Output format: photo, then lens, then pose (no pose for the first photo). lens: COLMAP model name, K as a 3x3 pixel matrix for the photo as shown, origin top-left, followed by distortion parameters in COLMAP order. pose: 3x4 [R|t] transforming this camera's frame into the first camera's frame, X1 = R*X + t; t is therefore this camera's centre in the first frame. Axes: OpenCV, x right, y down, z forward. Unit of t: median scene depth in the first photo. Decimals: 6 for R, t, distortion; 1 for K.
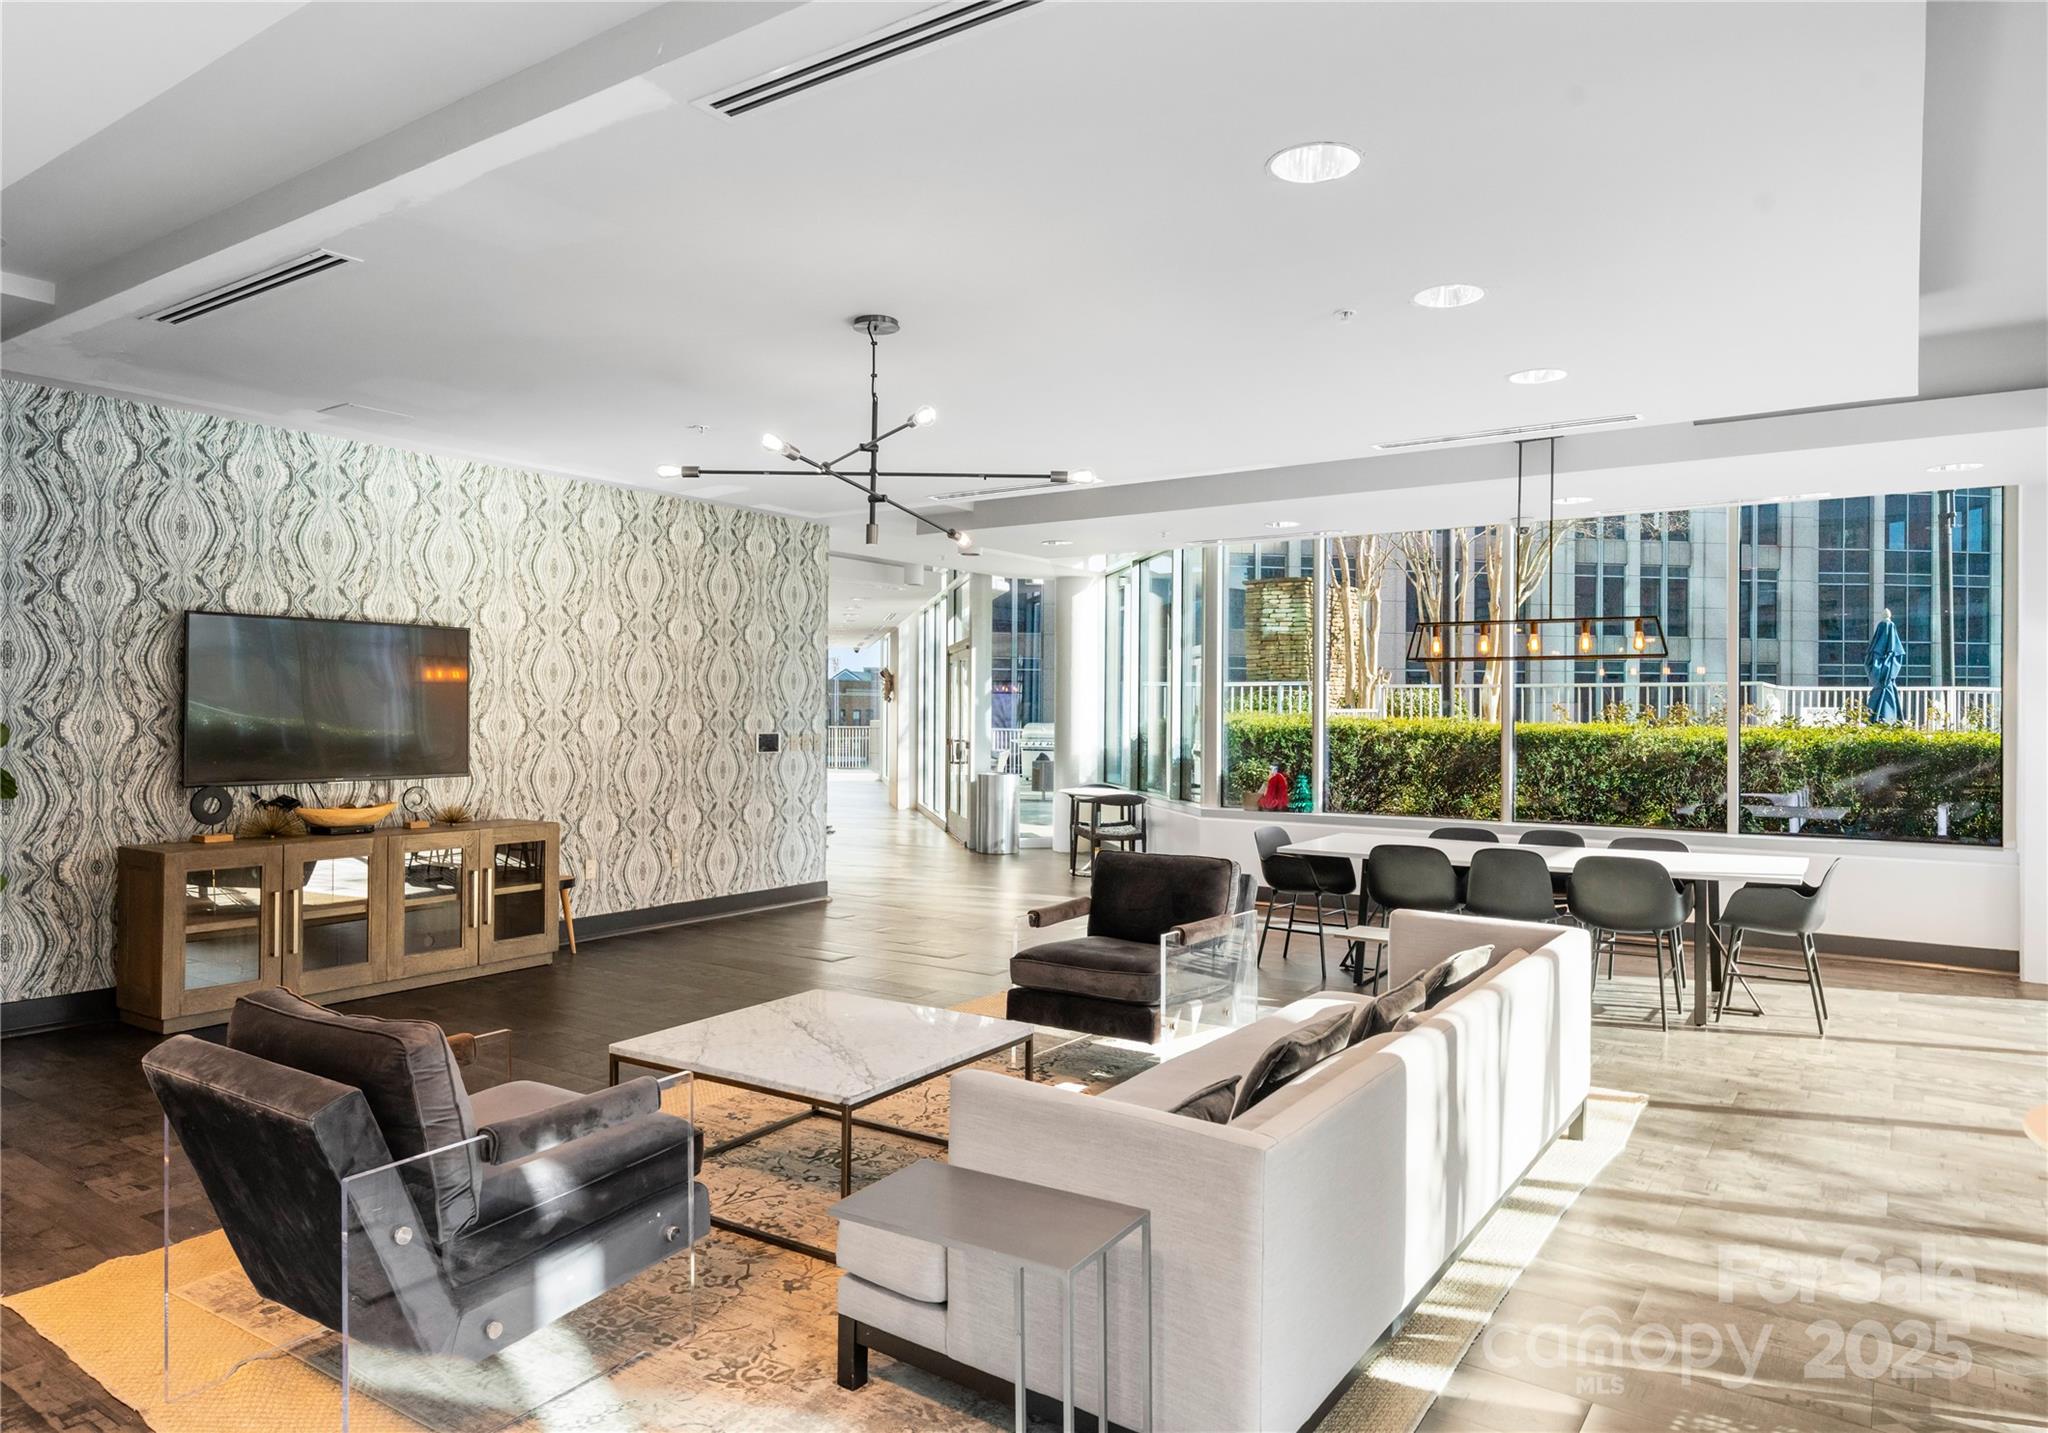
lens RADIAL K [[1295.3, 0, 1023.9], [0, 1295.3, 720.5], [0, 0, 1]] dist [0.006665, 0.000272]
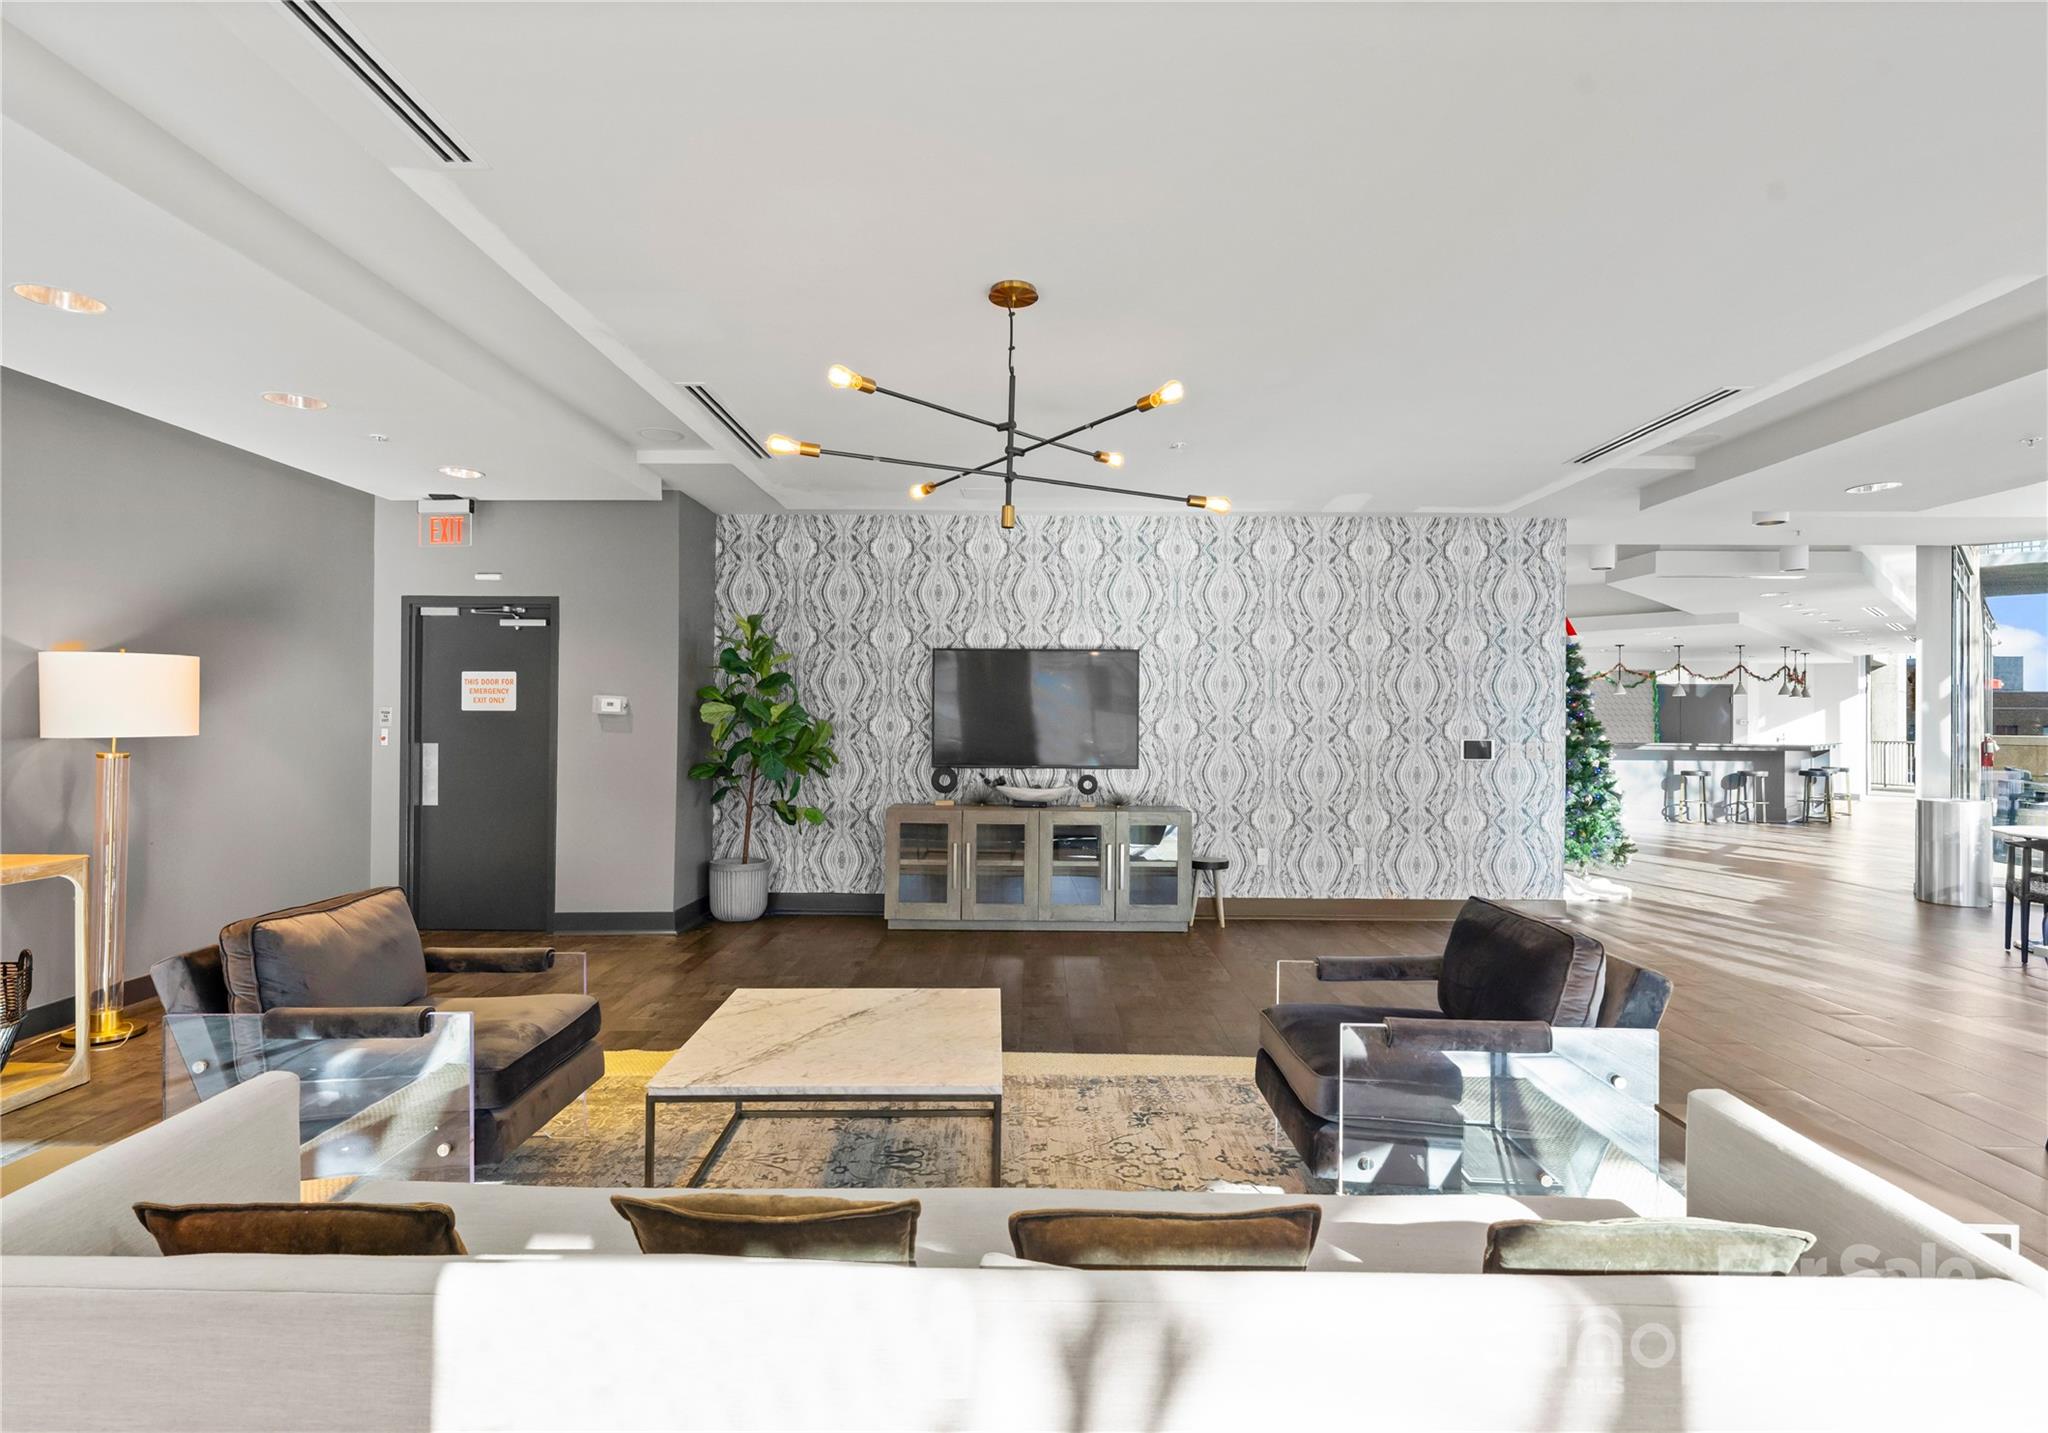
lens RADIAL K [[974.7, 0, 1030.7], [0, 974.7, 714.0], [0, 0, 1]] dist [0.004794, 0.000157]
pose [[0.554941, -0.003678, -0.831882, 0.291702], [-0.008731, 0.999909, -0.010246, 0.000770], [0.831844, 0.012949, 0.554859, 0.396464]]
